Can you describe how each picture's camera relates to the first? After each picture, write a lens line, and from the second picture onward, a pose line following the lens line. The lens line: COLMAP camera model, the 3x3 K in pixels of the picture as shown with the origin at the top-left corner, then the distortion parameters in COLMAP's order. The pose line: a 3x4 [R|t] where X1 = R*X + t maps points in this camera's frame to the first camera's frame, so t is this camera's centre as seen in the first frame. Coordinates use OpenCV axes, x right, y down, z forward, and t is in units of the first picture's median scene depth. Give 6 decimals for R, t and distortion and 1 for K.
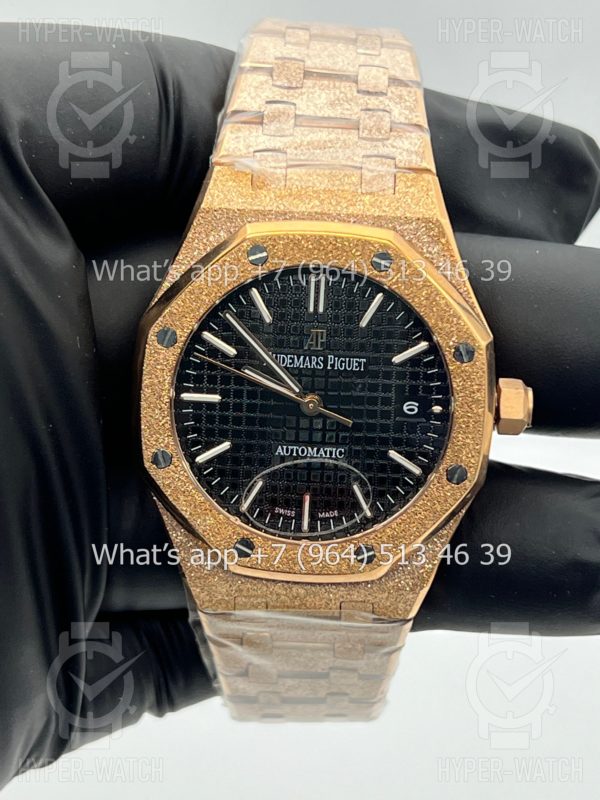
lens RADIAL K [[1985.2, 0, 301.5], [0, 1985.2, 394.4], [0, 0, 1]] dist [0.127591, 0.000000]
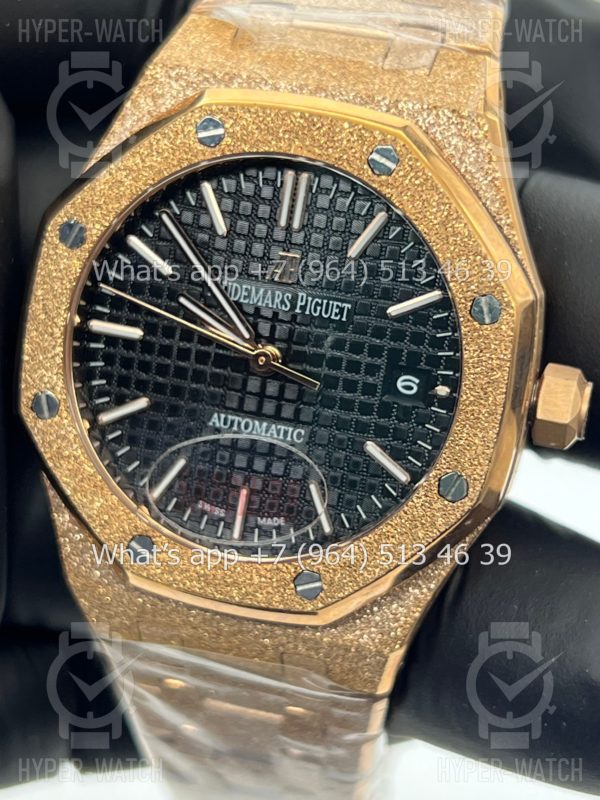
lens RADIAL K [[1985.2, 0, 296.7], [0, 1985.2, 404.6], [0, 0, 1]] dist [0.127591, 0.000000]
pose [[0.974271, 0.138039, -0.178160, 0.141353], [-0.147343, 0.988275, -0.040028, 0.046810], [0.170545, 0.065248, 0.983187, 0.317896]]
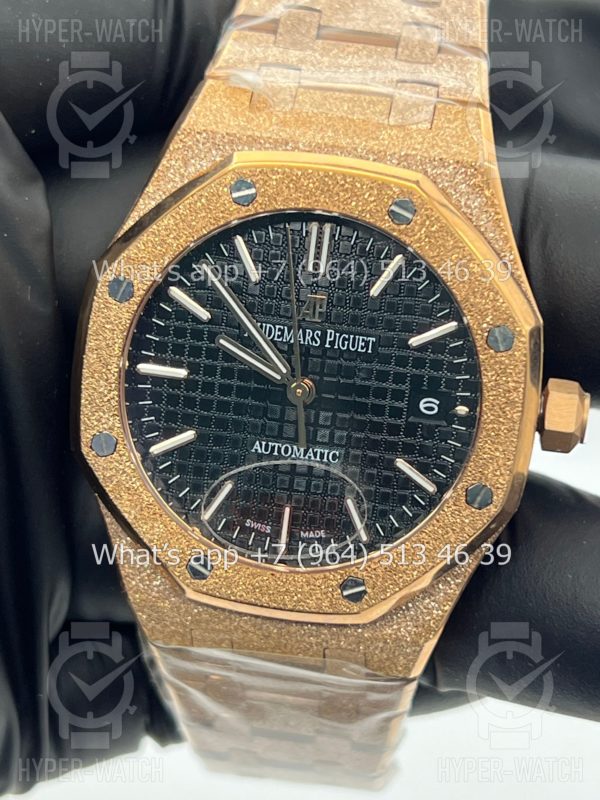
lens RADIAL K [[1985.2, 0, 300.7], [0, 1985.2, 401.7], [0, 0, 1]] dist [0.127591, 0.000000]
pose [[0.993015, 0.081996, -0.084837, 0.070946], [-0.083350, 0.996442, -0.012534, 0.018973], [0.083507, 0.019518, 0.996316, 0.224656]]
